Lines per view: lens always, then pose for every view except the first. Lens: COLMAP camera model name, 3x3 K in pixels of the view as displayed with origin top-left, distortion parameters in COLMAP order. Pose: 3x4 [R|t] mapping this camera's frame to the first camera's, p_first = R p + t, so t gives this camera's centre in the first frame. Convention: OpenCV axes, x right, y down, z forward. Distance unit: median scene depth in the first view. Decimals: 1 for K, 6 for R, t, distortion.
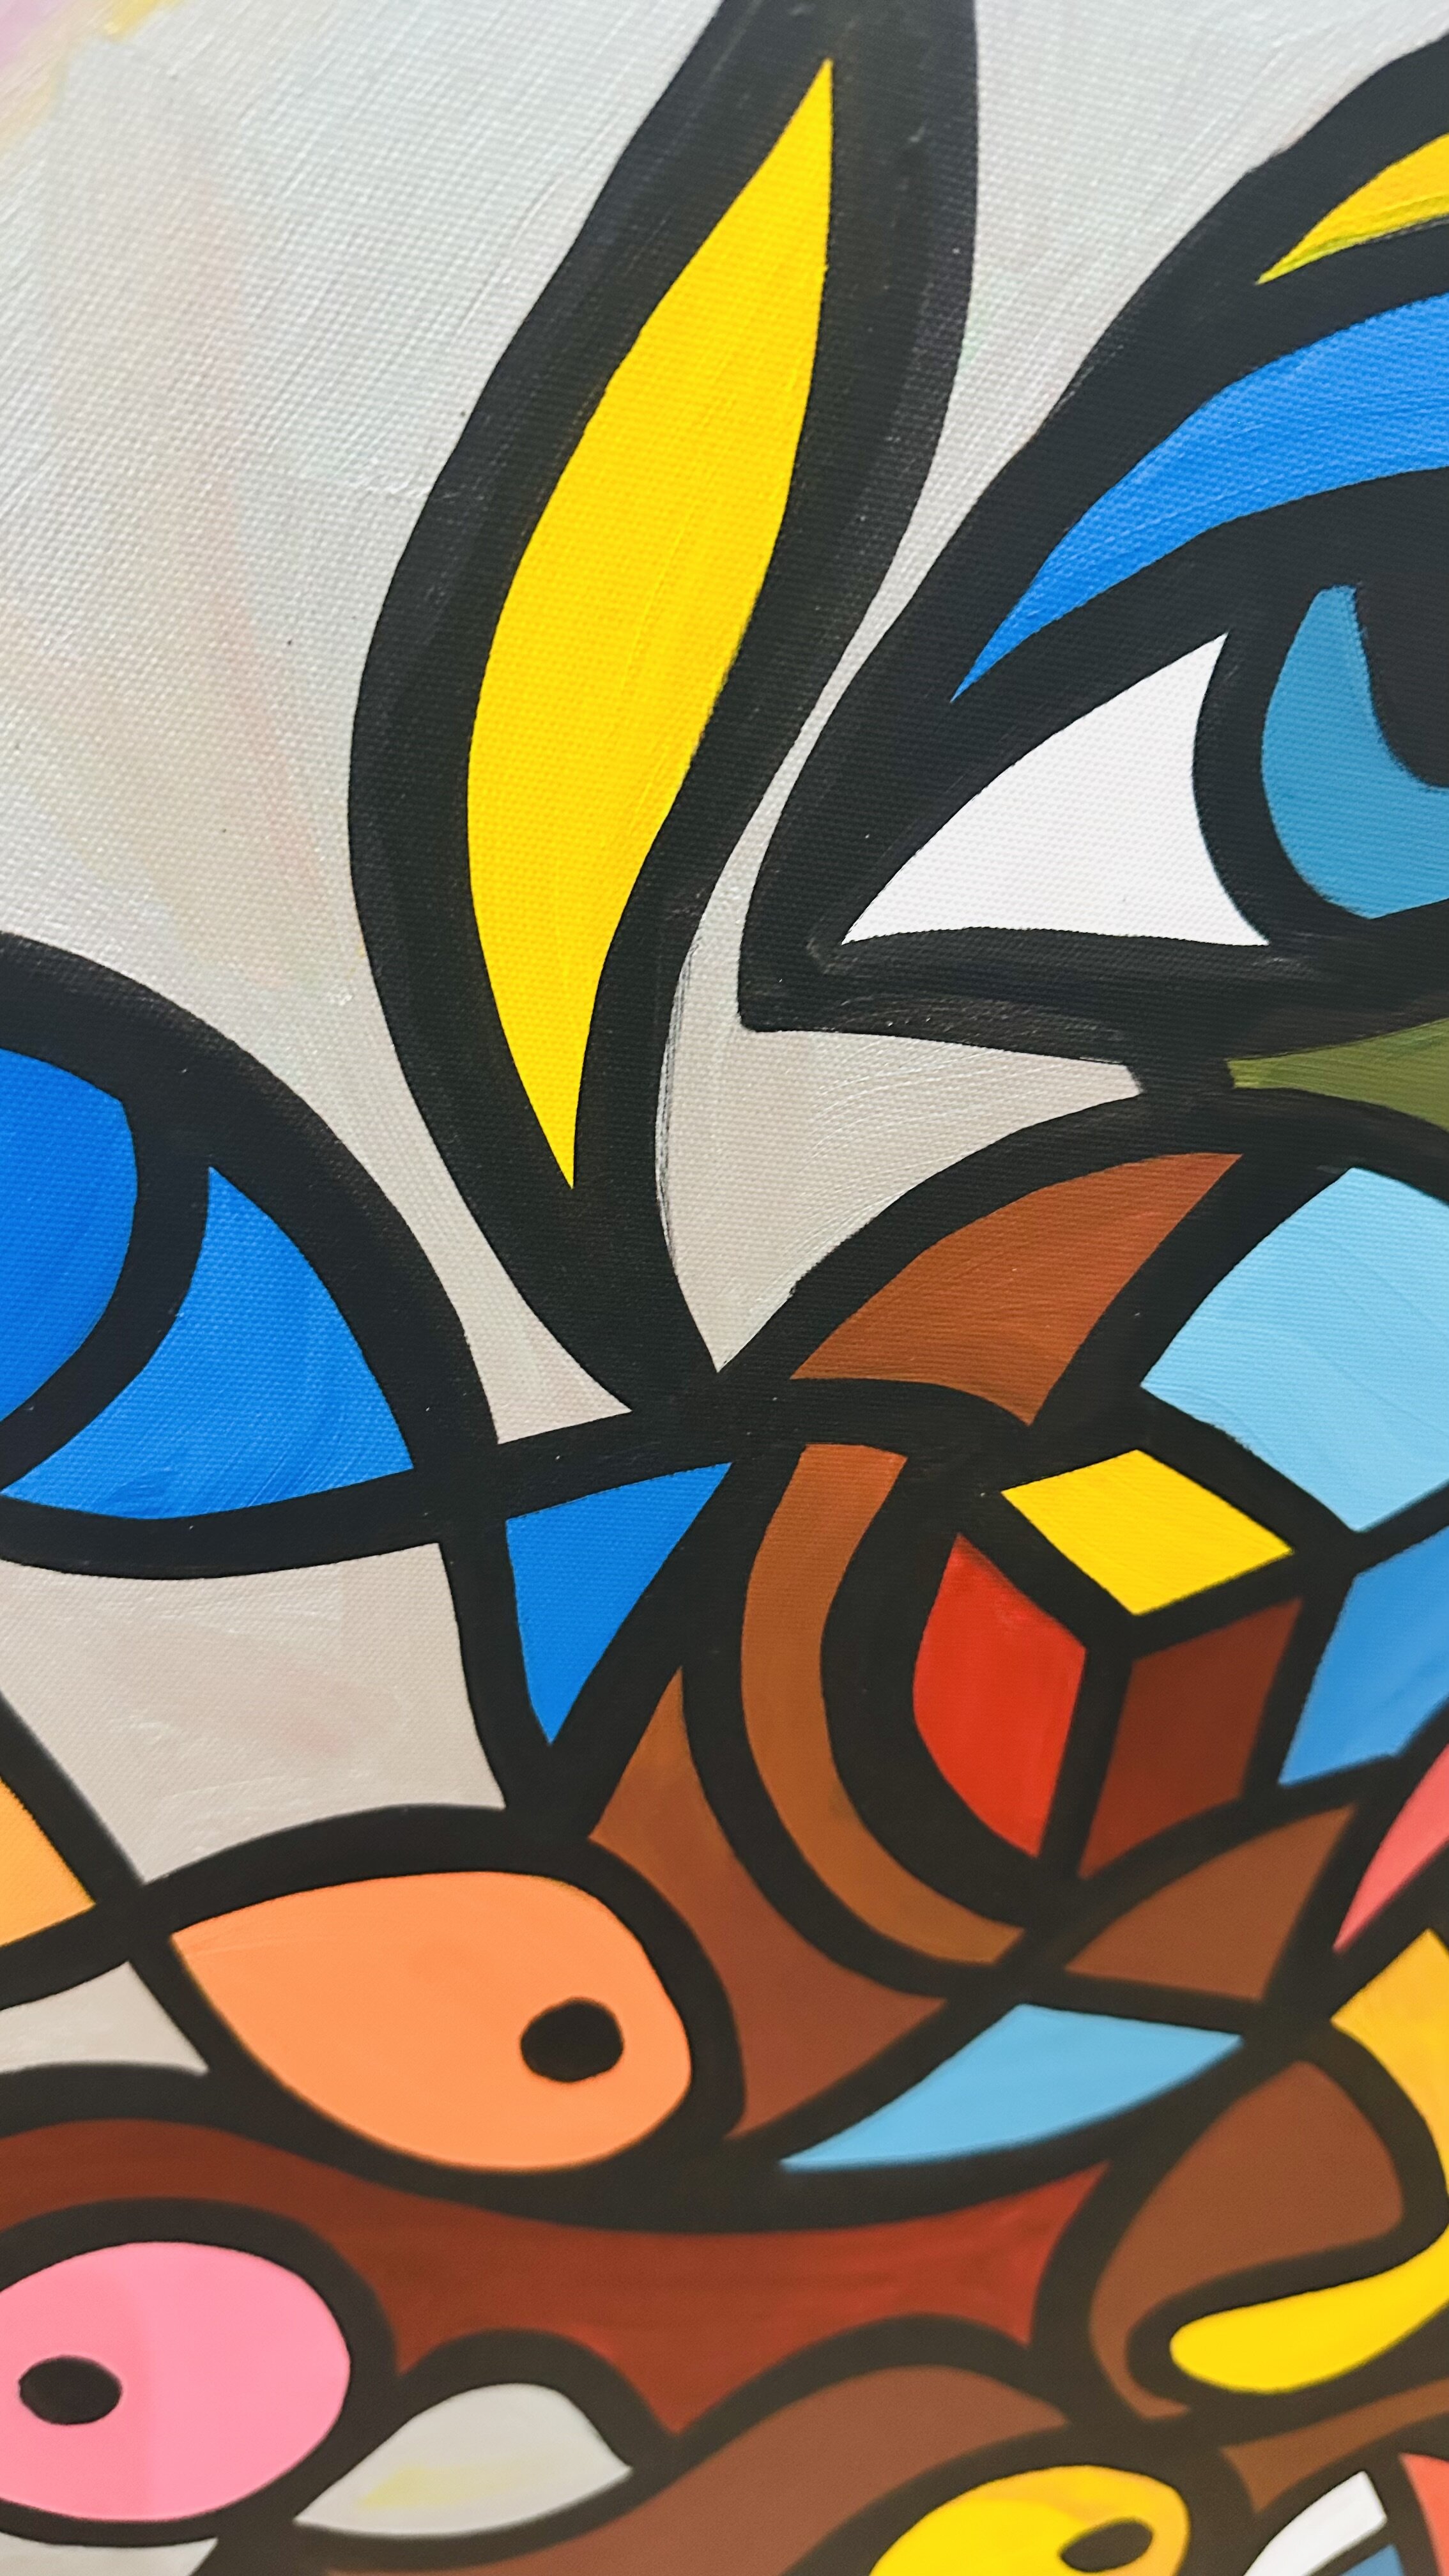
lens RADIAL K [[1902.0, 0, 656.7], [0, 1902.0, 1298.5], [0, 0, 1]] dist [0.053811, -0.112018]
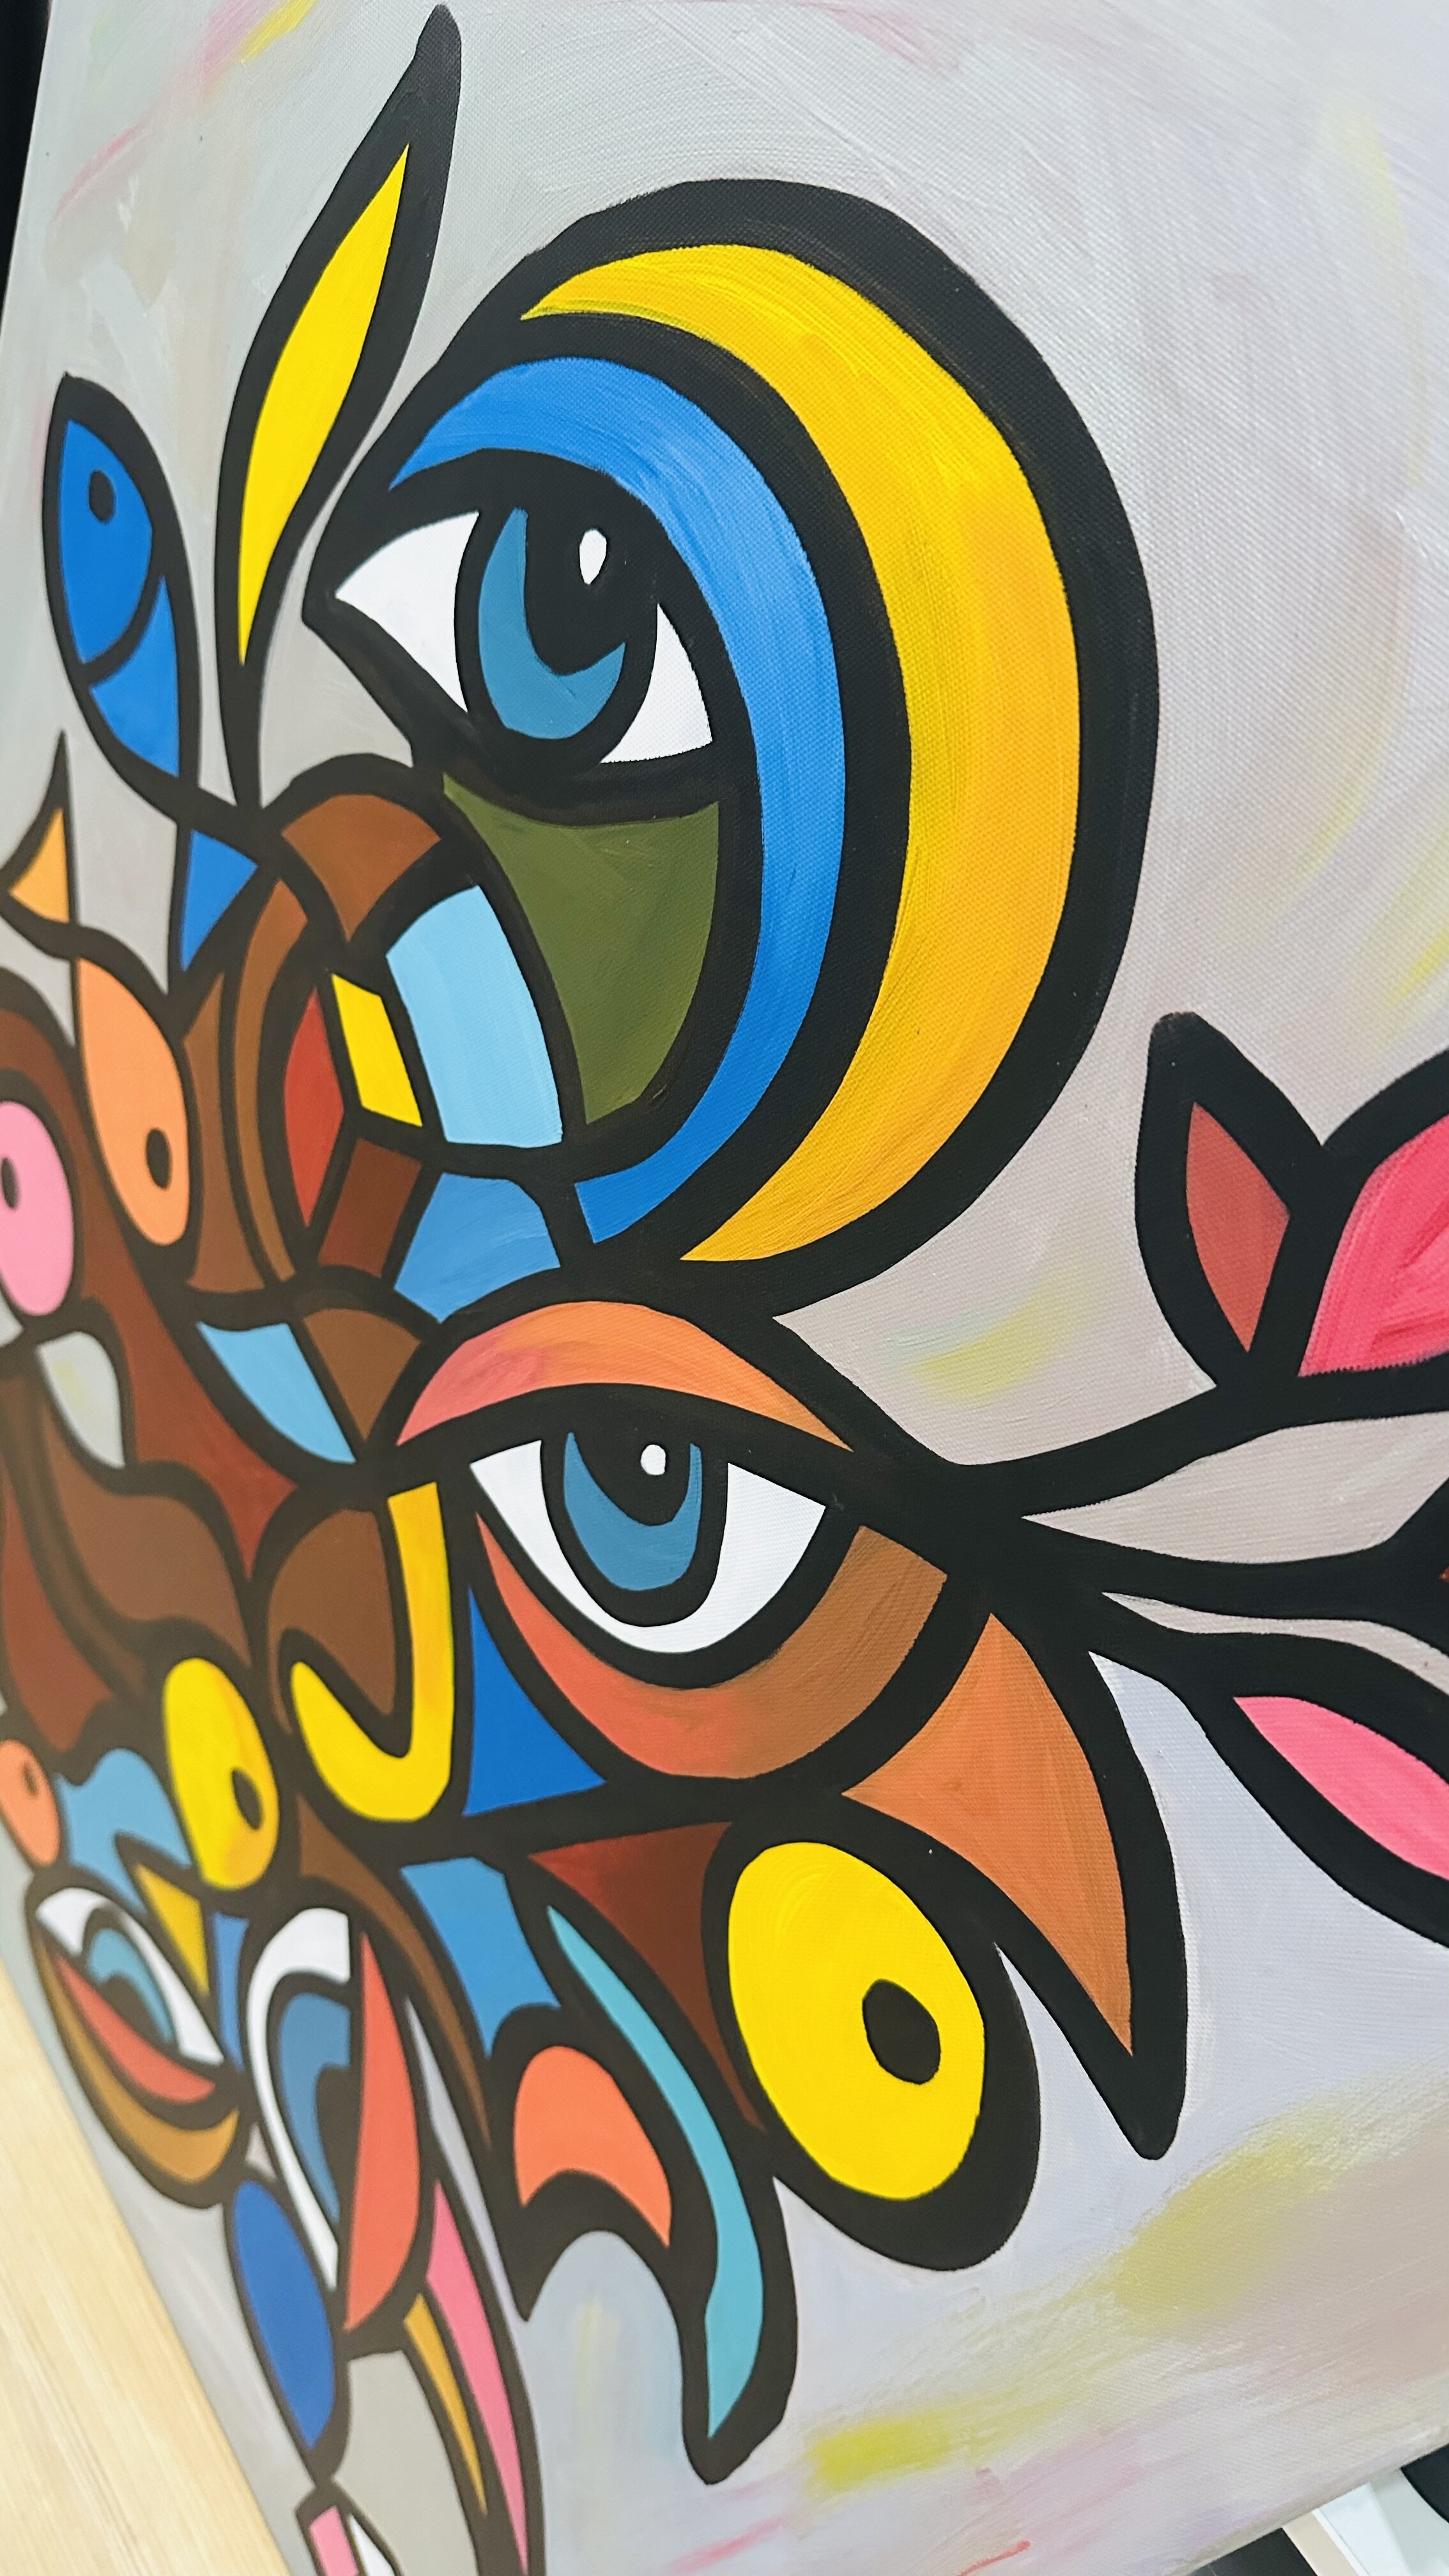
lens RADIAL K [[1902.0, 0, 656.7], [0, 1902.0, 1298.5], [0, 0, 1]] dist [0.053811, -0.112018]
pose [[0.467130, 0.600418, -0.649067, 1.934741], [-0.613224, 0.748842, 0.251381, -0.348043], [0.636982, 0.280596, 0.717997, 0.049299]]
